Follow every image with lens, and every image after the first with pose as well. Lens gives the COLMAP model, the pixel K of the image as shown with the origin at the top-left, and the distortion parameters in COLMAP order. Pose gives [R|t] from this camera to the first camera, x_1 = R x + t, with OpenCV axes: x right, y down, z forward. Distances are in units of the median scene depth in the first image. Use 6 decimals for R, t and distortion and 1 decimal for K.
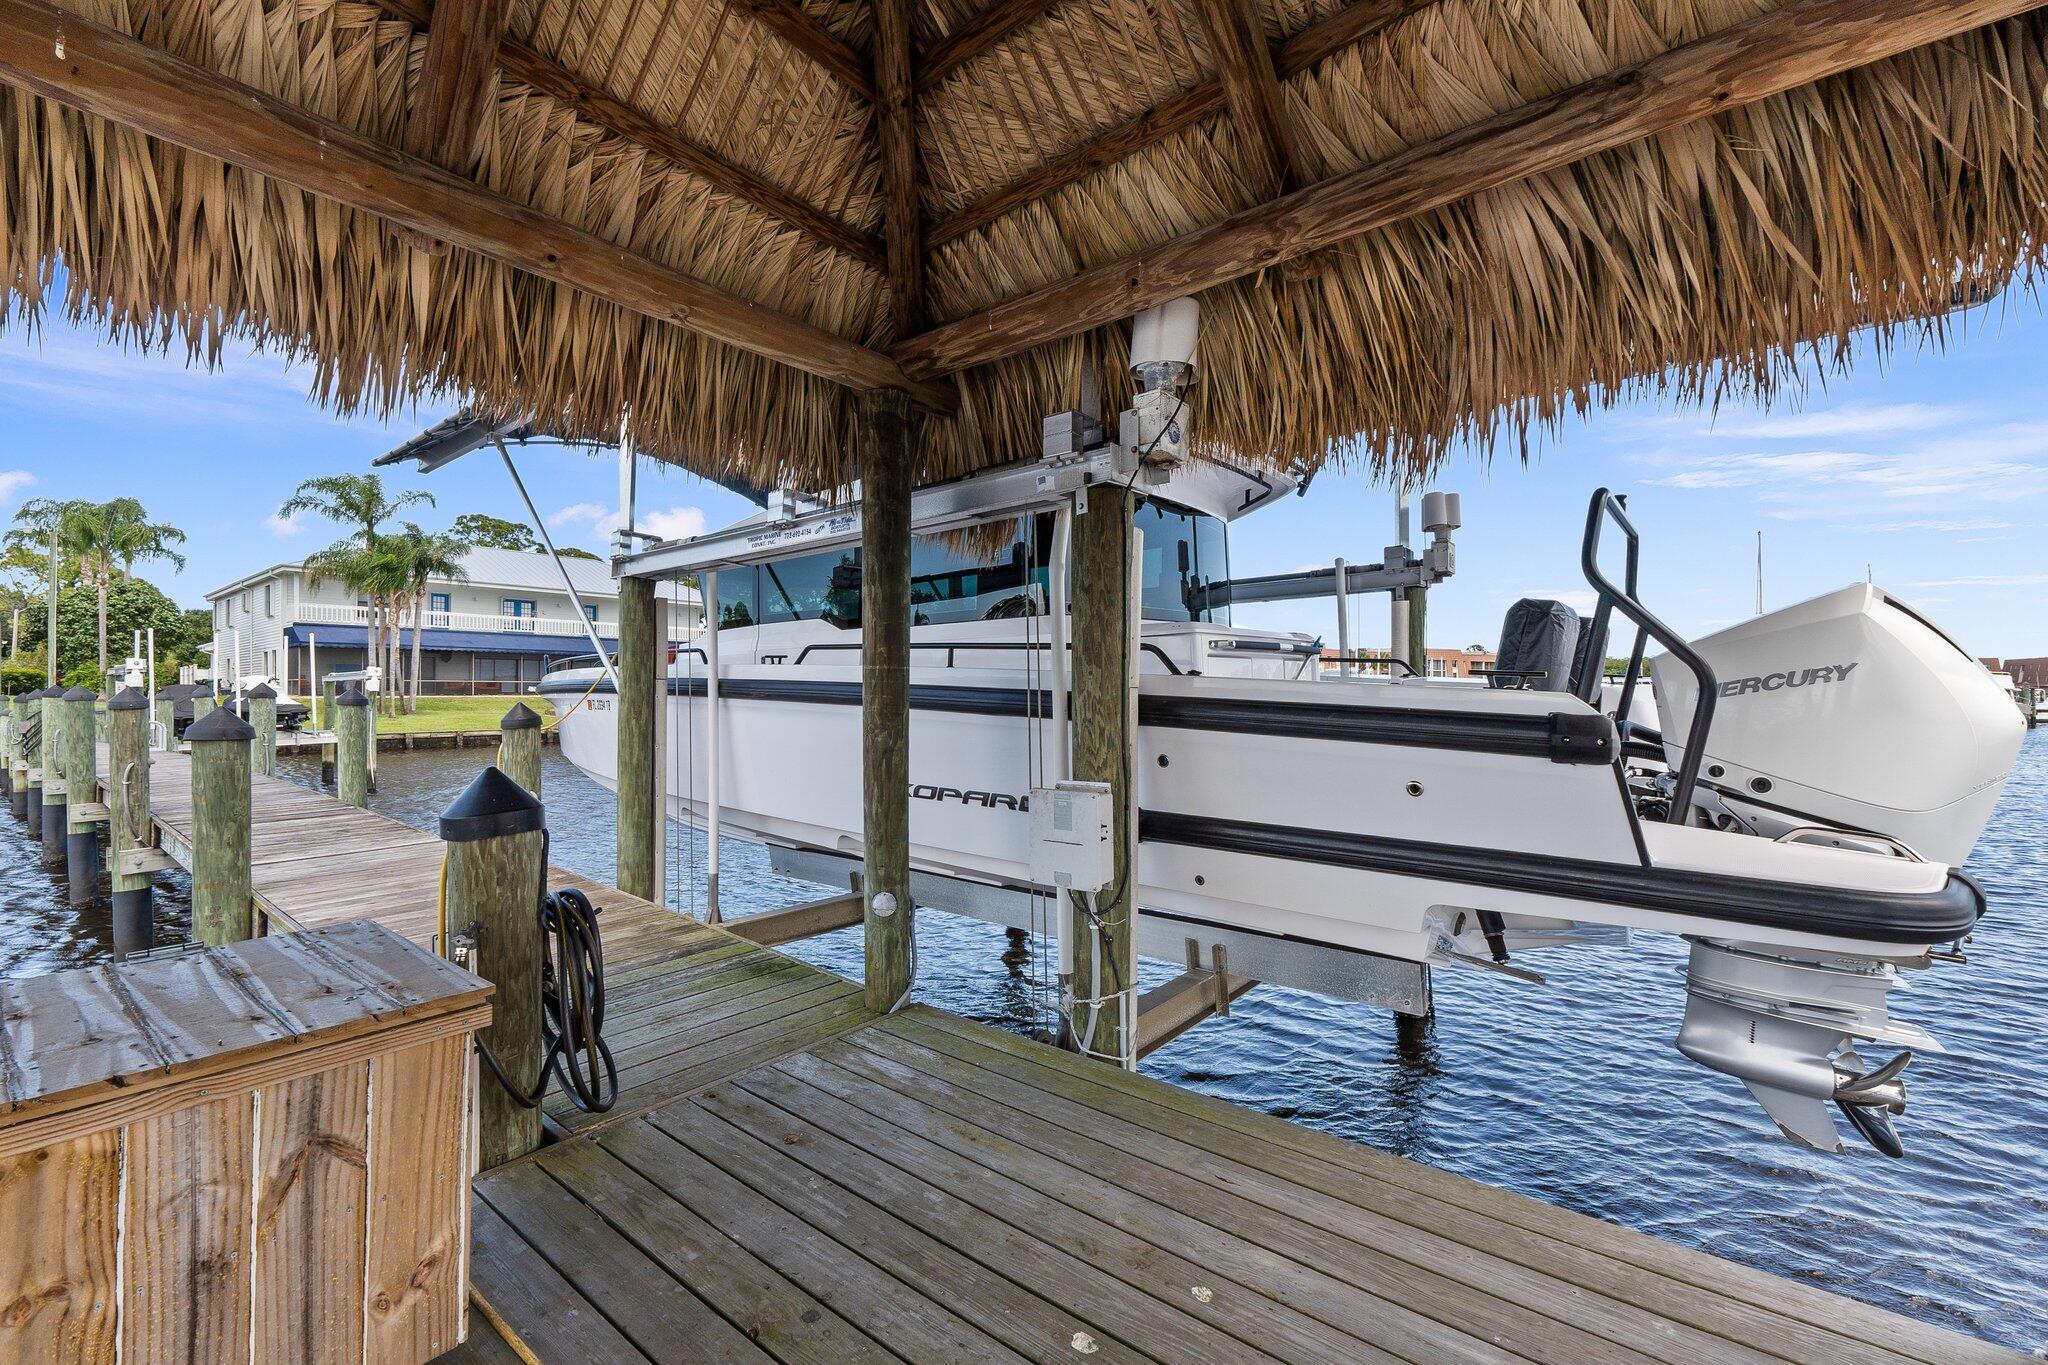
lens RADIAL K [[878.7, 0, 1058.1], [0, 878.7, 666.6], [0, 0, 1]] dist [-0.000543, 0.000215]
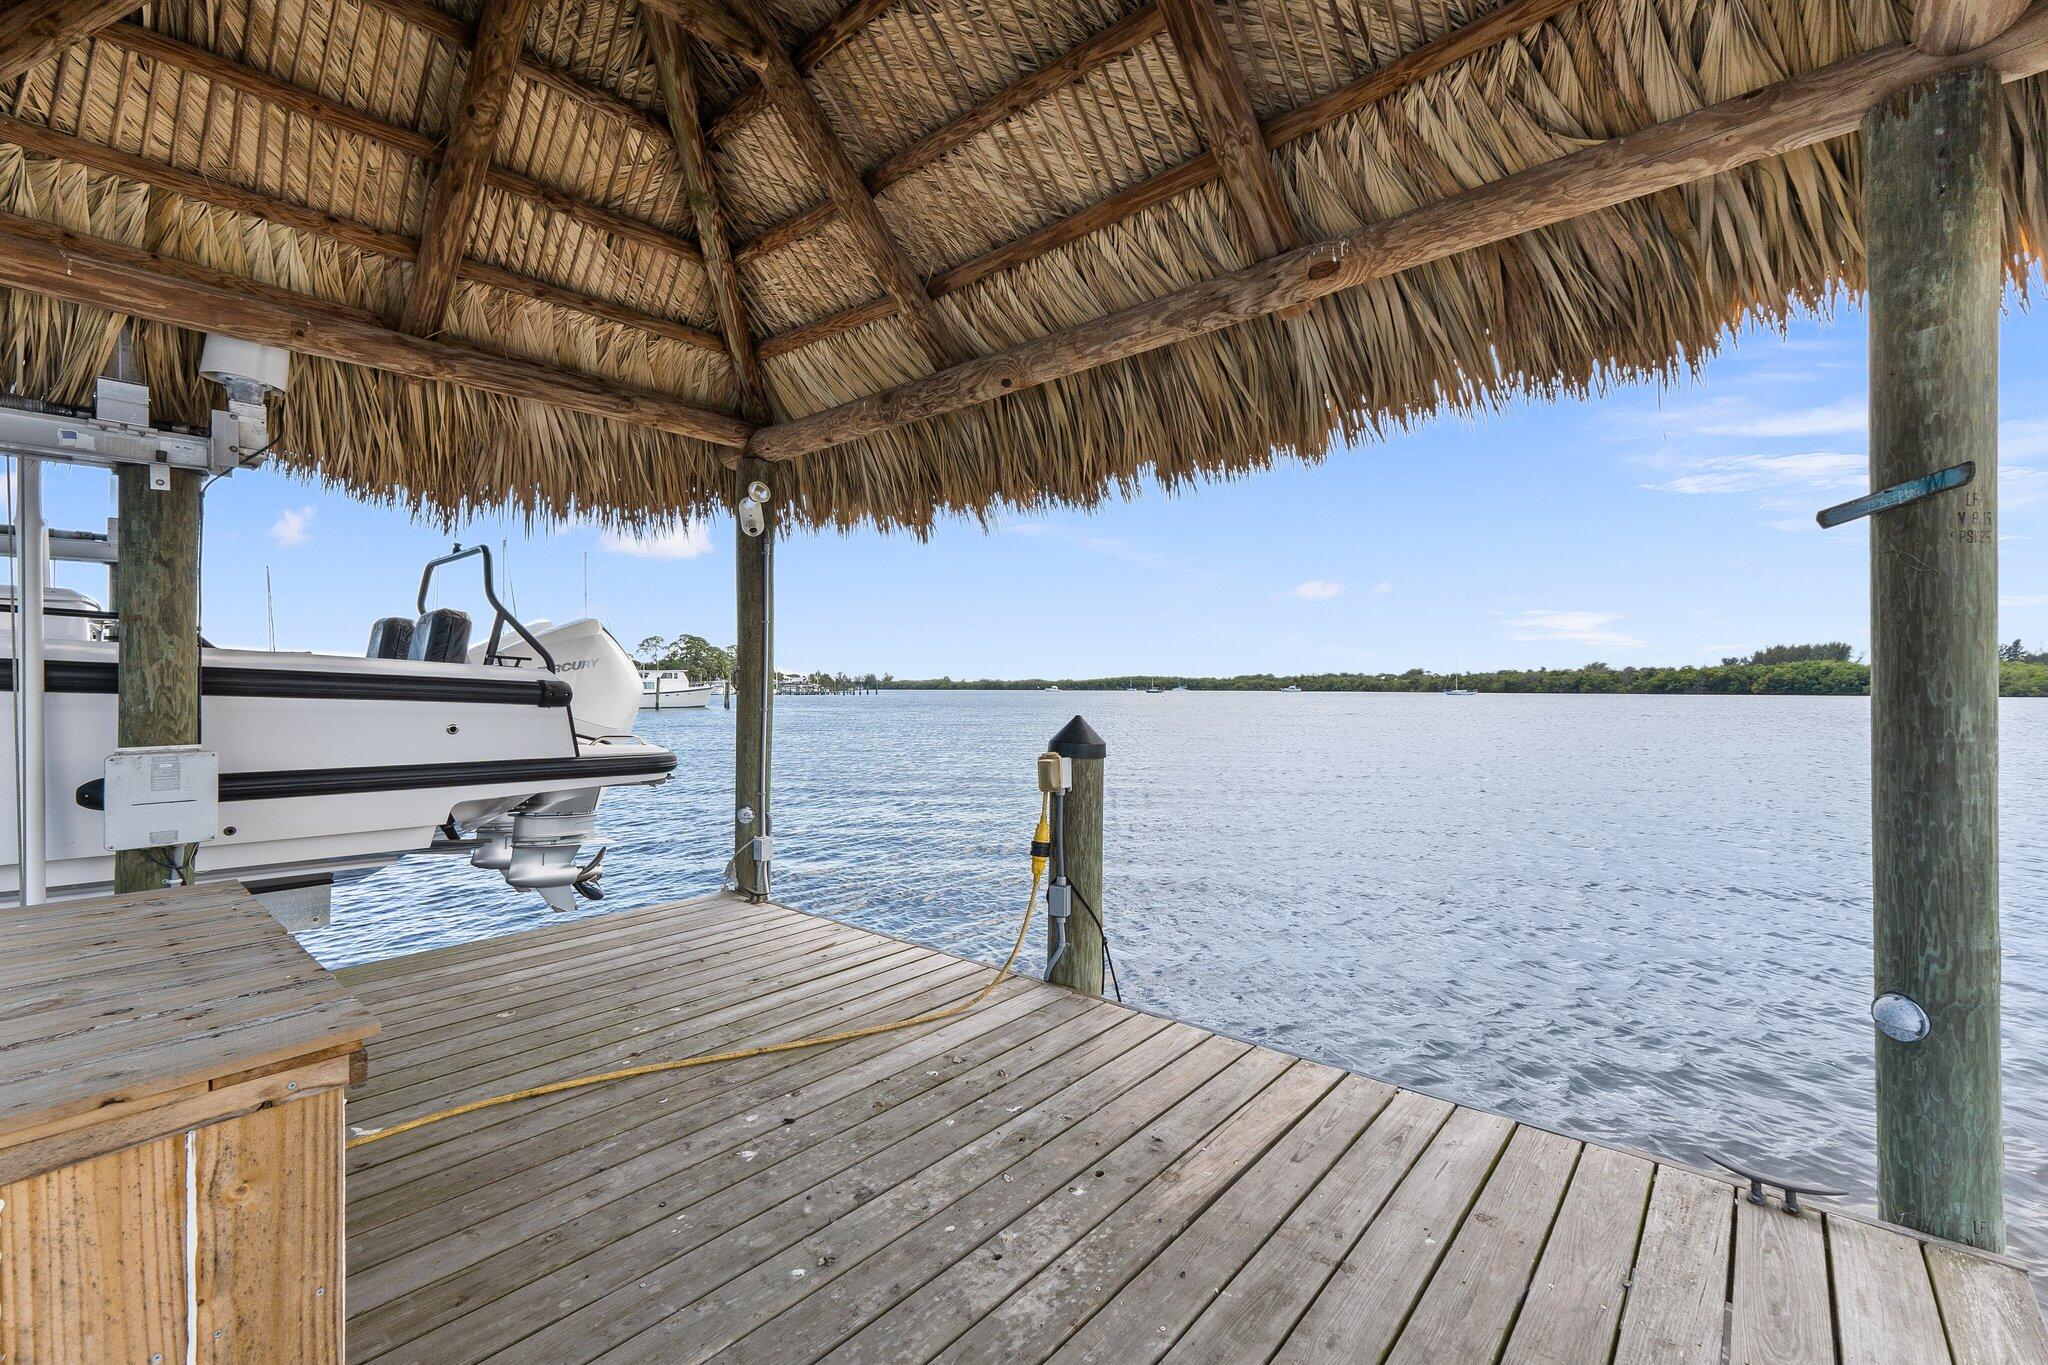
lens RADIAL K [[878.7, 0, 1058.1], [0, 878.7, 666.6], [0, 0, 1]] dist [-0.000543, 0.000215]
pose [[0.008646, 0.026790, 0.999604, -1.023433], [-0.021753, 0.999410, -0.026596, 0.040792], [-0.999726, -0.021514, 0.009224, -0.080021]]
